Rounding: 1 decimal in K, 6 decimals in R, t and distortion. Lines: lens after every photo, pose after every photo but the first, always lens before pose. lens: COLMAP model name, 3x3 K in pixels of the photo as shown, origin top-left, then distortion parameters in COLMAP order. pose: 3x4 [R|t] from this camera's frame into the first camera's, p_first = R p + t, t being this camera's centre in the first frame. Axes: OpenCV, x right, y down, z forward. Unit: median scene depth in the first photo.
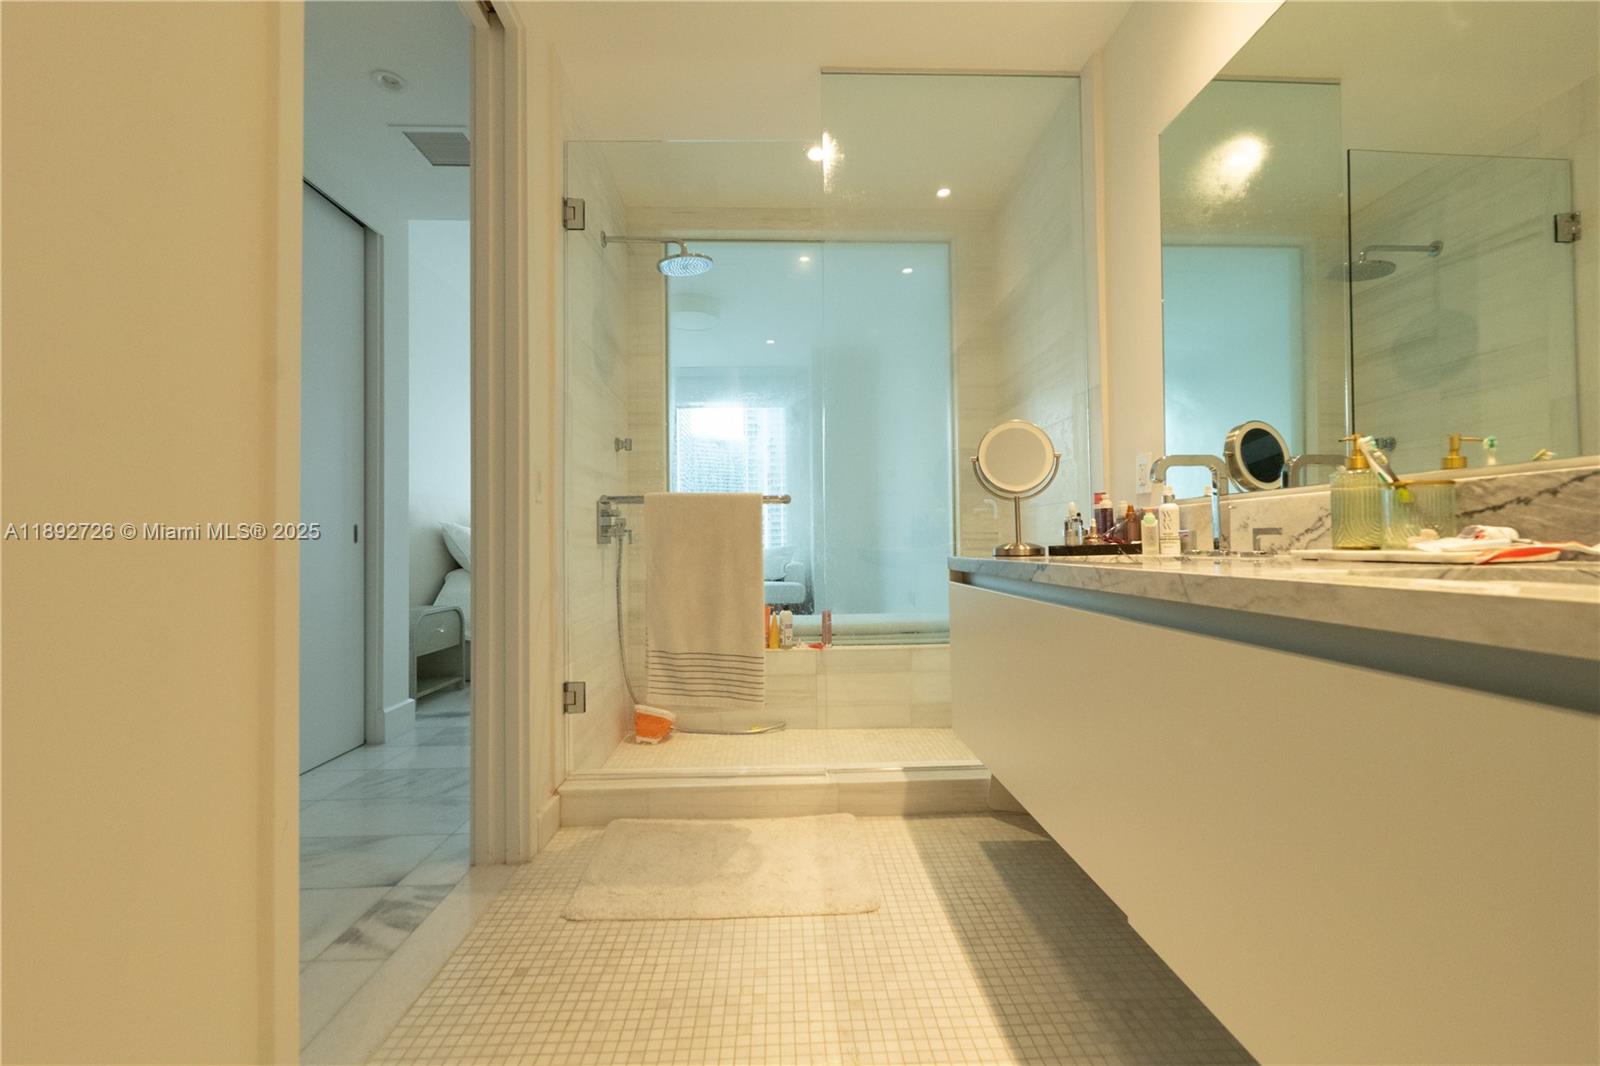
lens RADIAL K [[660.6, 0, 800.0], [0, 660.6, 533.0], [0, 0, 1]] dist [0.001099, 0.000142]
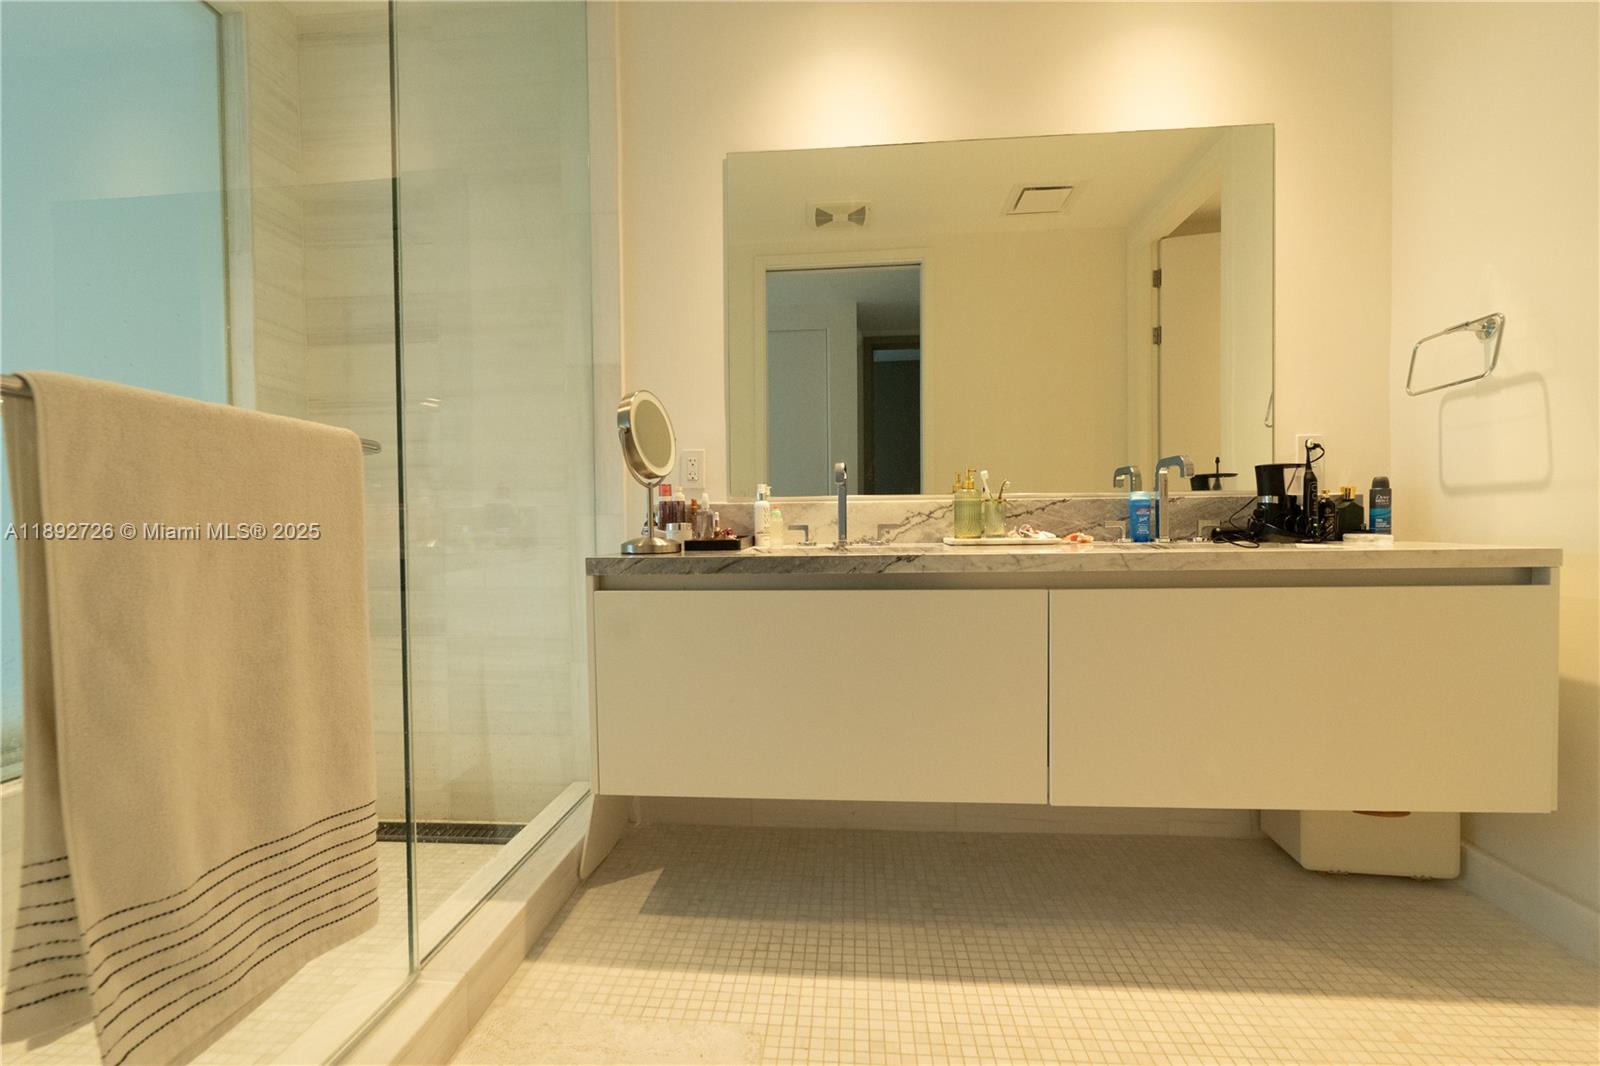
lens RADIAL K [[688.2, 0, 800.0], [0, 688.2, 533.0], [0, 0, 1]] dist [0.000212, -0.000051]
pose [[0.106760, -0.003532, 0.994278, -0.596444], [-0.006695, 0.999968, 0.004271, 0.005454], [-0.994262, -0.007113, 0.106733, 0.812886]]
